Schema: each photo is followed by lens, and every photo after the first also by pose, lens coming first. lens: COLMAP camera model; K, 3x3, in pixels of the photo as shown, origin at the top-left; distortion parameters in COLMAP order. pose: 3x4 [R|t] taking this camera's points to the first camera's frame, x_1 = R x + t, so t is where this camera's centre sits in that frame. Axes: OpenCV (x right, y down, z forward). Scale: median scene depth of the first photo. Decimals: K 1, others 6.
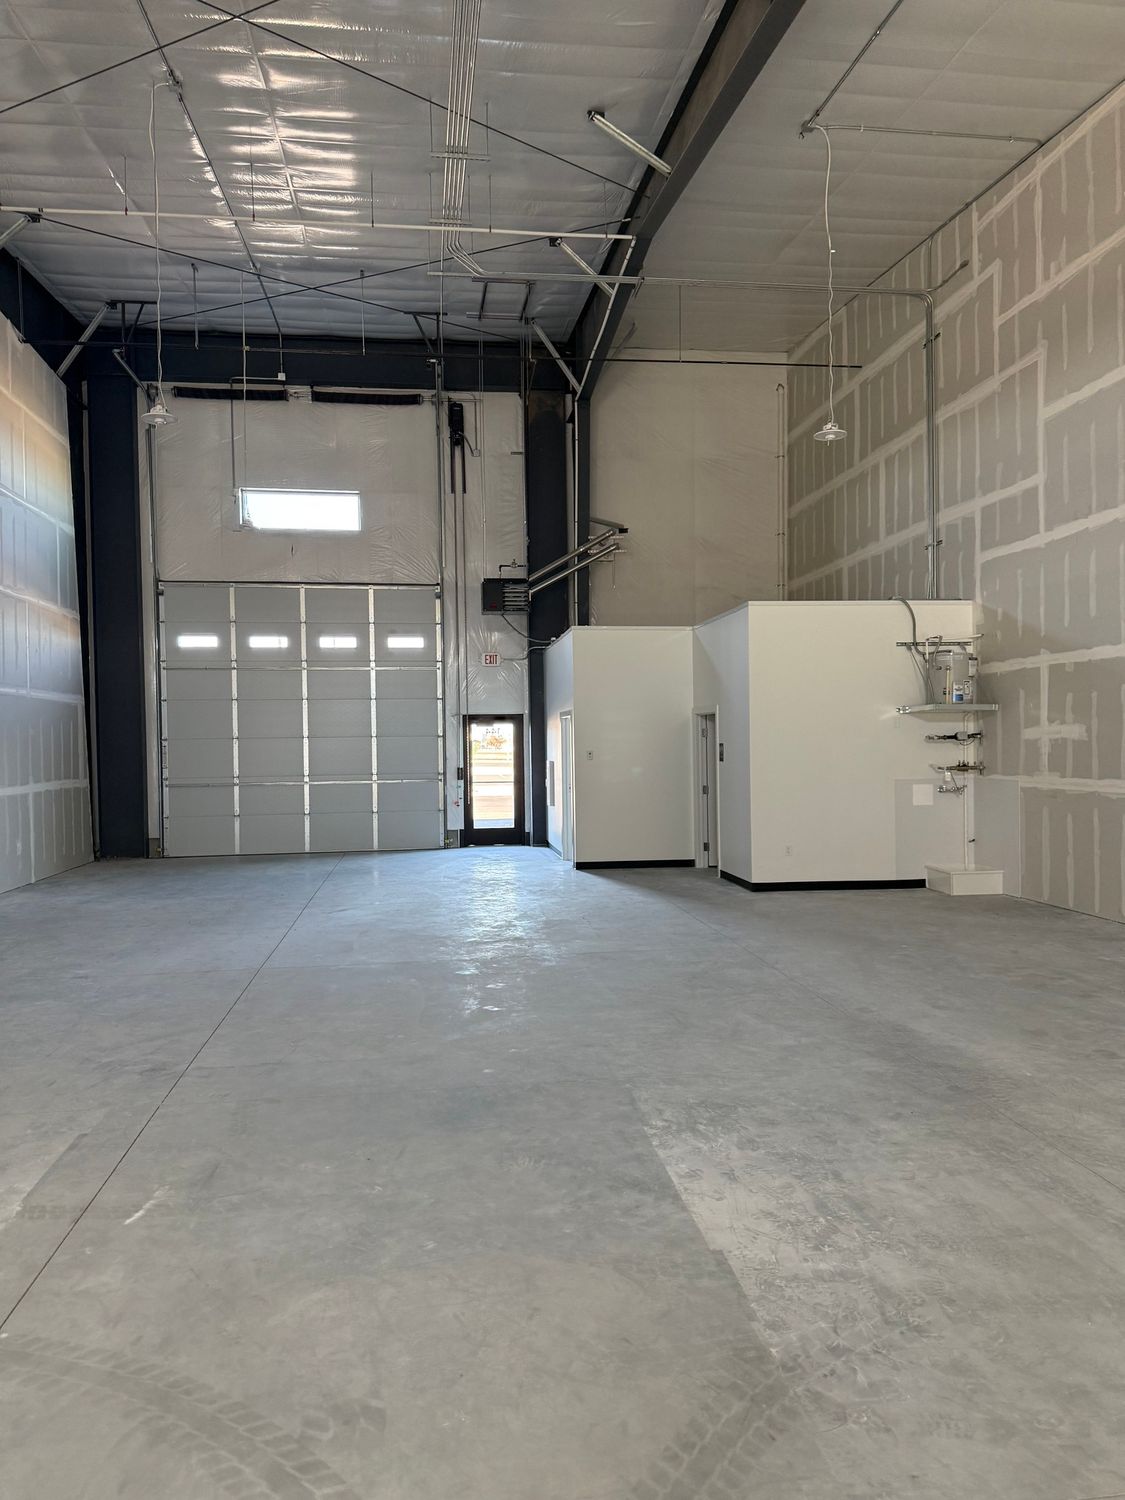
lens RADIAL K [[1067.3, 0, 562.5], [0, 1067.3, 750.0], [0, 0, 1]] dist [0.001667, 0.000925]
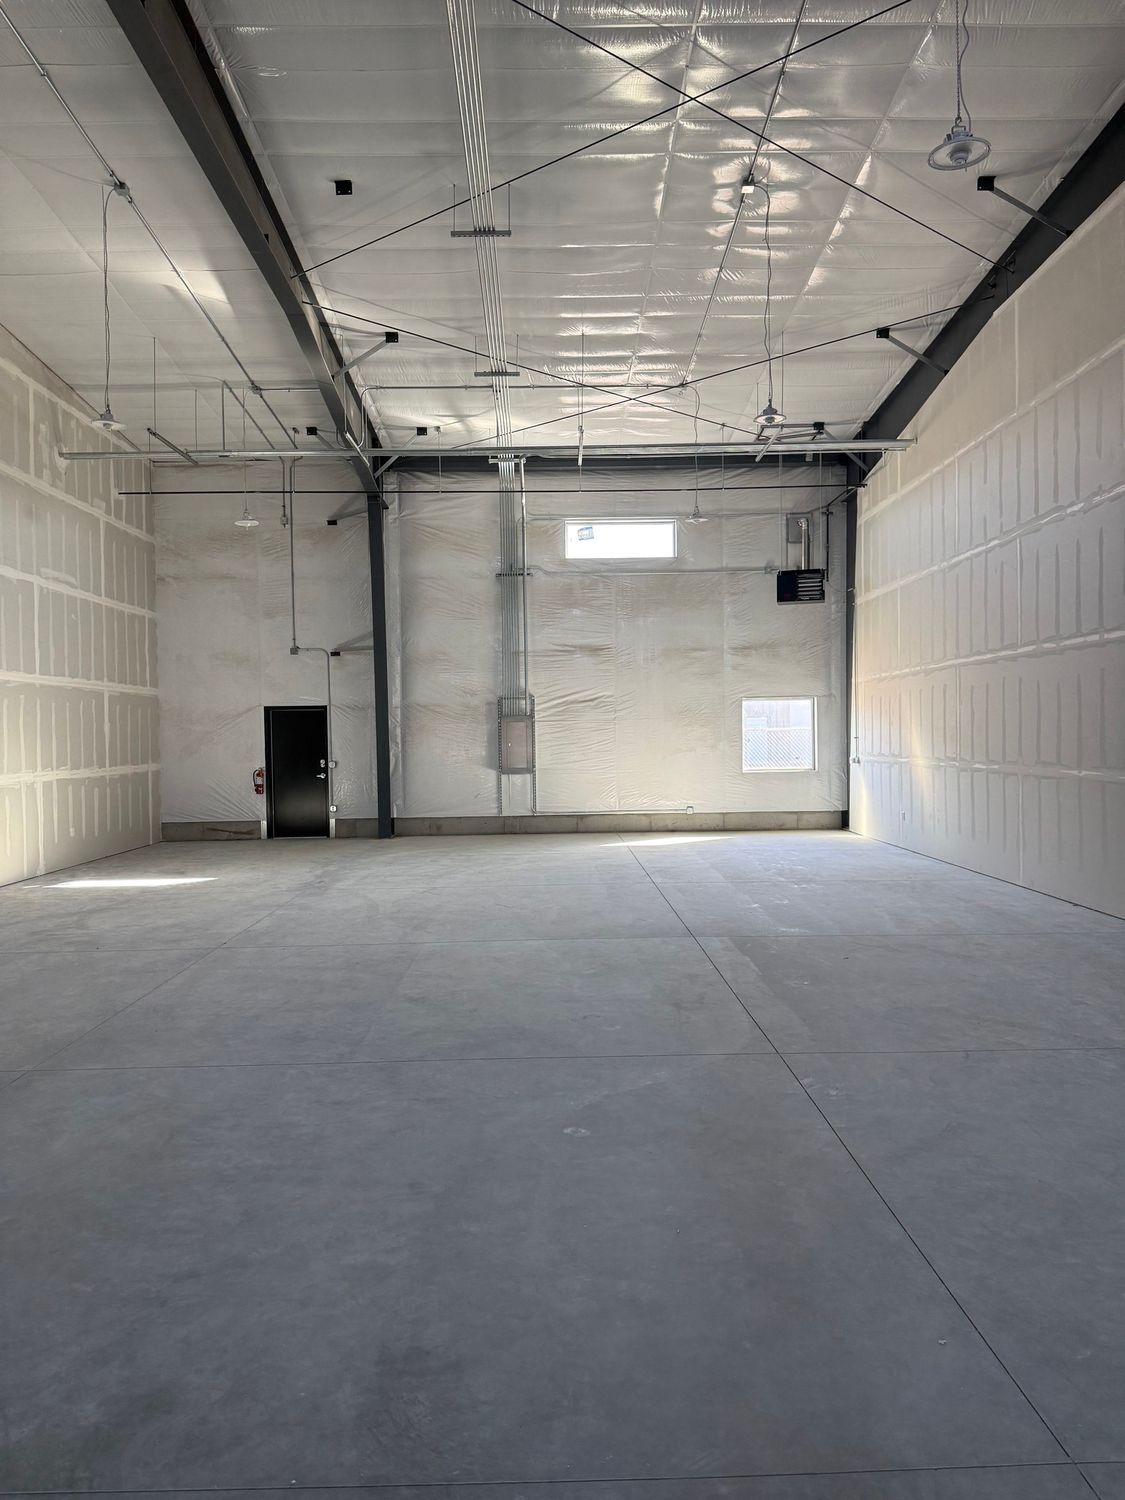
lens RADIAL K [[1067.3, 0, 562.5], [0, 1067.3, 750.0], [0, 0, 1]] dist [0.001667, 0.000925]
pose [[-0.993055, 0.027181, 0.114467, -0.237609], [0.029907, 0.999307, 0.022168, -0.003682], [-0.113785, 0.025437, -0.993180, 1.720387]]
